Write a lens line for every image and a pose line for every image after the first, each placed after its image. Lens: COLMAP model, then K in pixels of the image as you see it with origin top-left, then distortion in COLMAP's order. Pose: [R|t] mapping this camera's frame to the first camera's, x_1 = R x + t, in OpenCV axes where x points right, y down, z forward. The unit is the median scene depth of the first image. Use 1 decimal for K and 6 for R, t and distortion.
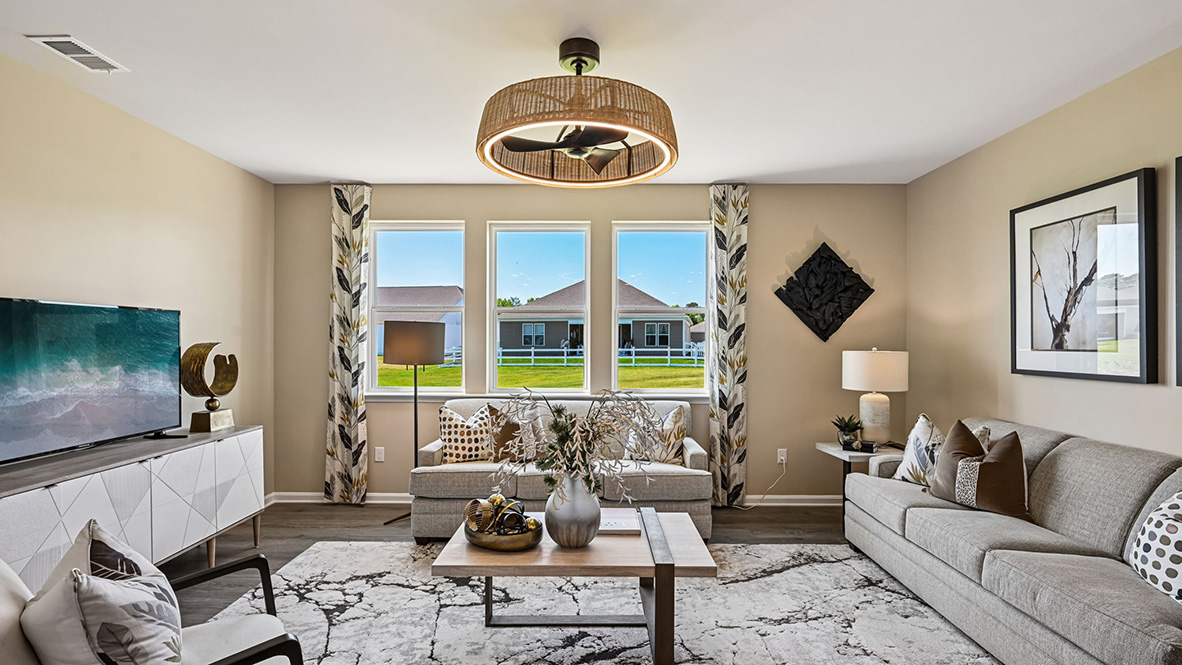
lens RADIAL K [[531.3, 0, 591.2], [0, 531.3, 344.2], [0, 0, 1]] dist [0.000277, -0.000180]
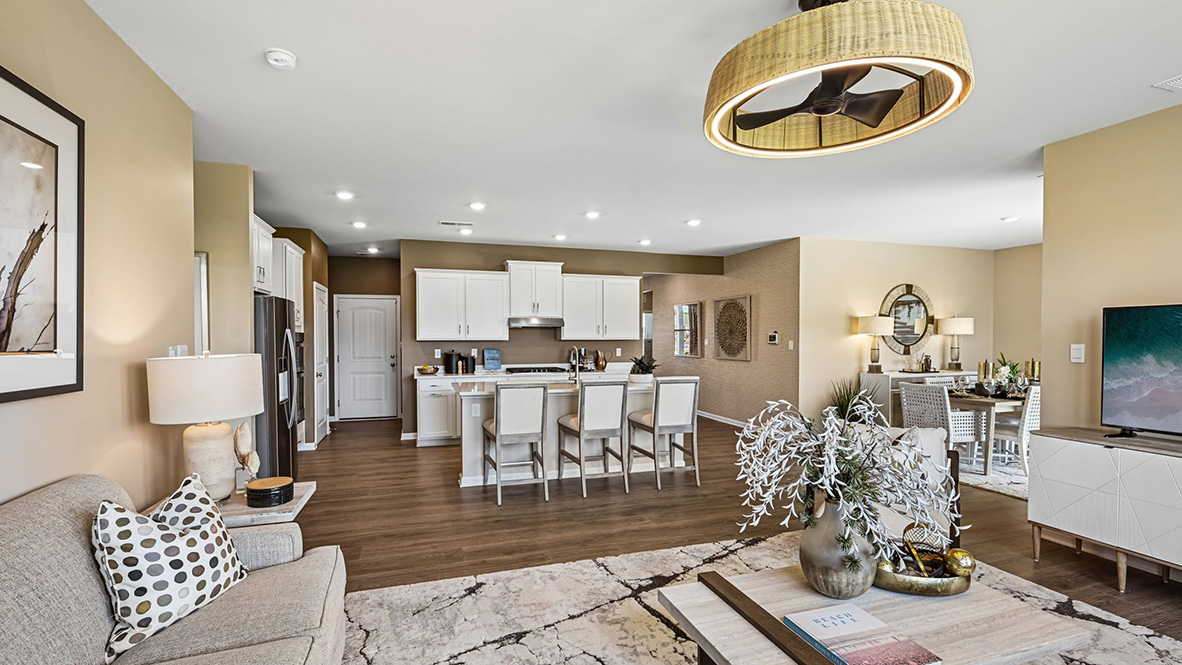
lens RADIAL K [[531.3, 0, 591.2], [0, 531.3, 344.2], [0, 0, 1]] dist [0.000277, -0.000180]
pose [[-0.947771, 0.002157, -0.318945, 0.339244], [-0.004121, 0.999811, 0.019010, -0.005752], [0.318926, 0.019331, -0.947583, 0.975090]]
